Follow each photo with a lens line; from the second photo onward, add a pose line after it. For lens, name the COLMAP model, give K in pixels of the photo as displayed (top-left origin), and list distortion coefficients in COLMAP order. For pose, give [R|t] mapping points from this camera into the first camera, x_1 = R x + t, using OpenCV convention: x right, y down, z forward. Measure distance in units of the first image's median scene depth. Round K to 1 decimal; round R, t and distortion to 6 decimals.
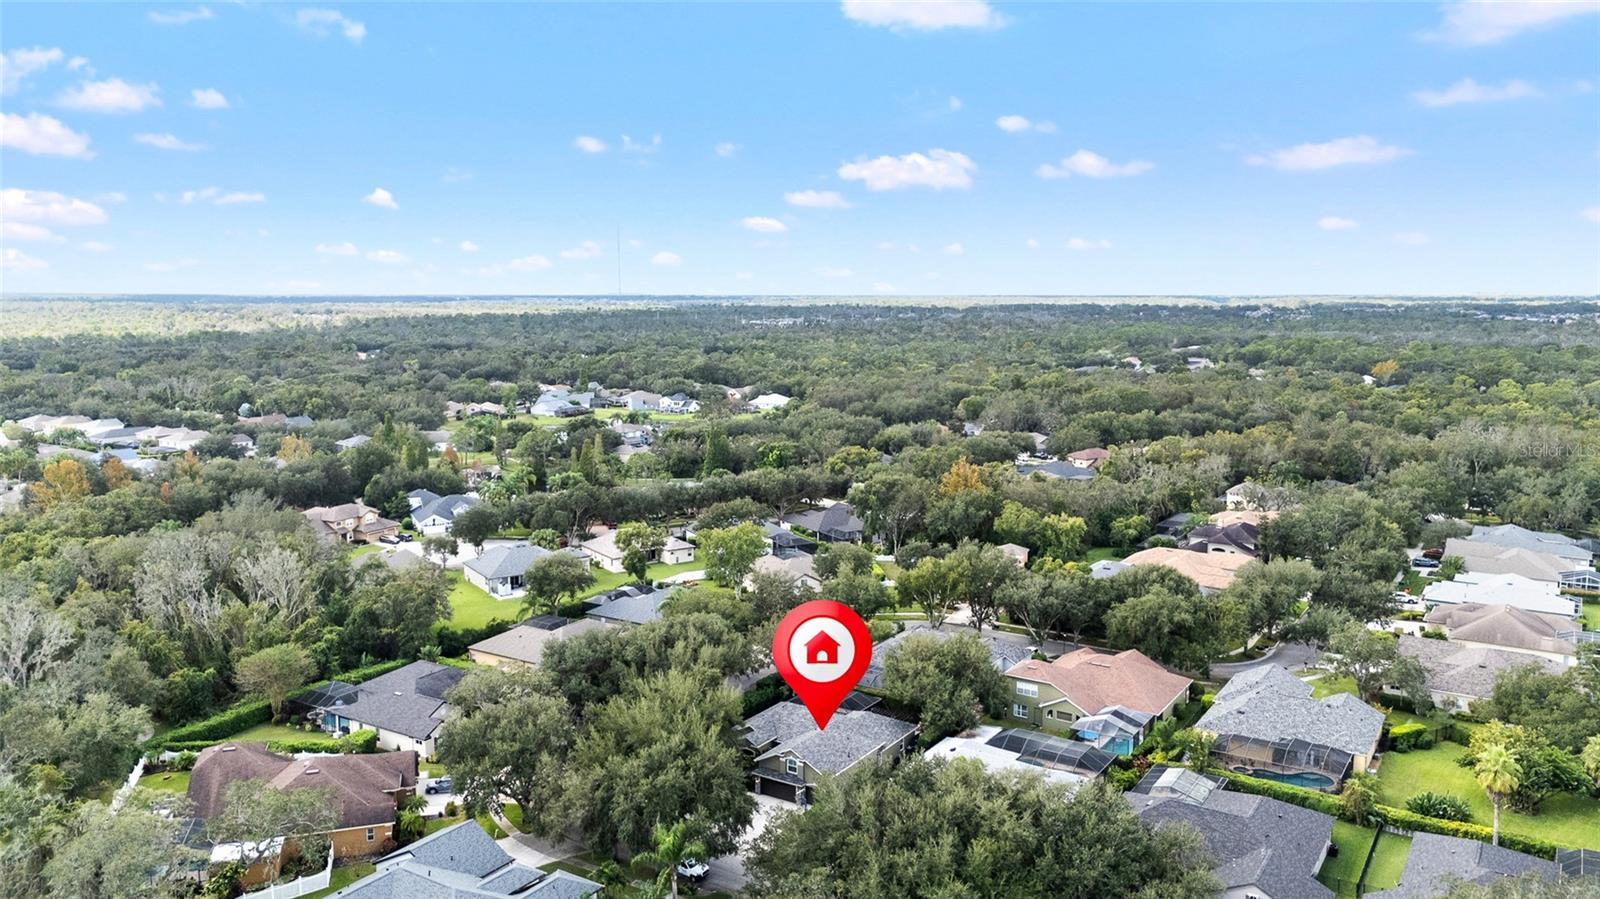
lens RADIAL K [[1152.7, 0, 804.2], [0, 1152.7, 450.1], [0, 0, 1]] dist [-0.000078, -0.001115]
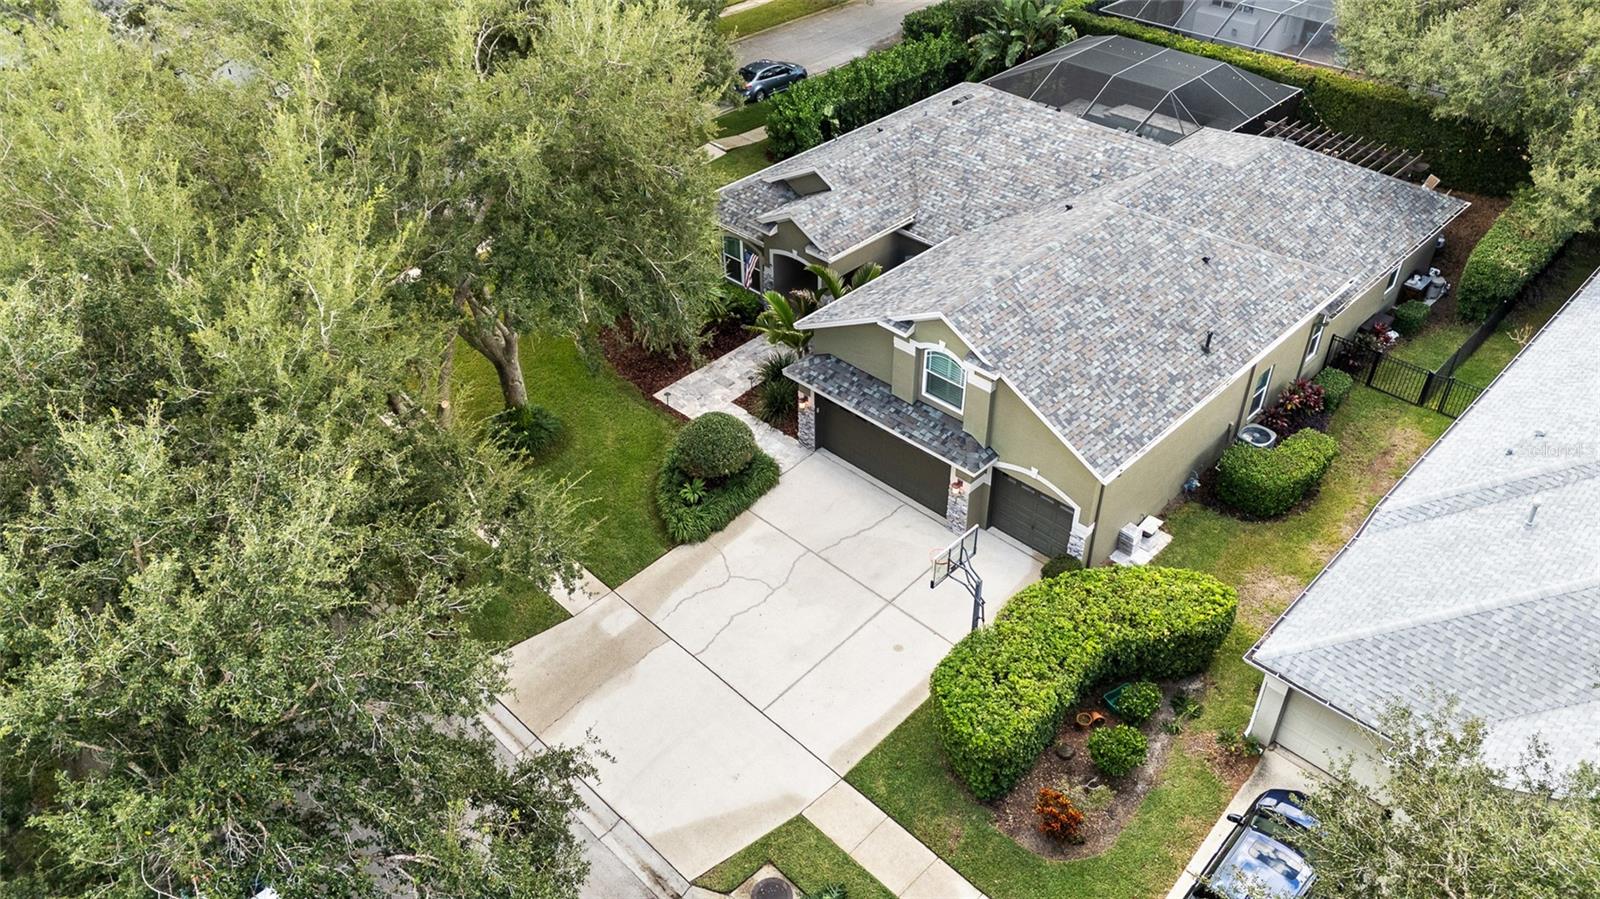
lens RADIAL K [[1152.7, 0, 796.5], [0, 1152.7, 447.3], [0, 0, 1]] dist [-0.000078, -0.001115]
pose [[0.976623, 0.116734, -0.180501, 0.003556], [-0.010184, 0.863882, 0.503591, 0.162721], [0.214718, -0.489980, 0.844876, 0.751242]]
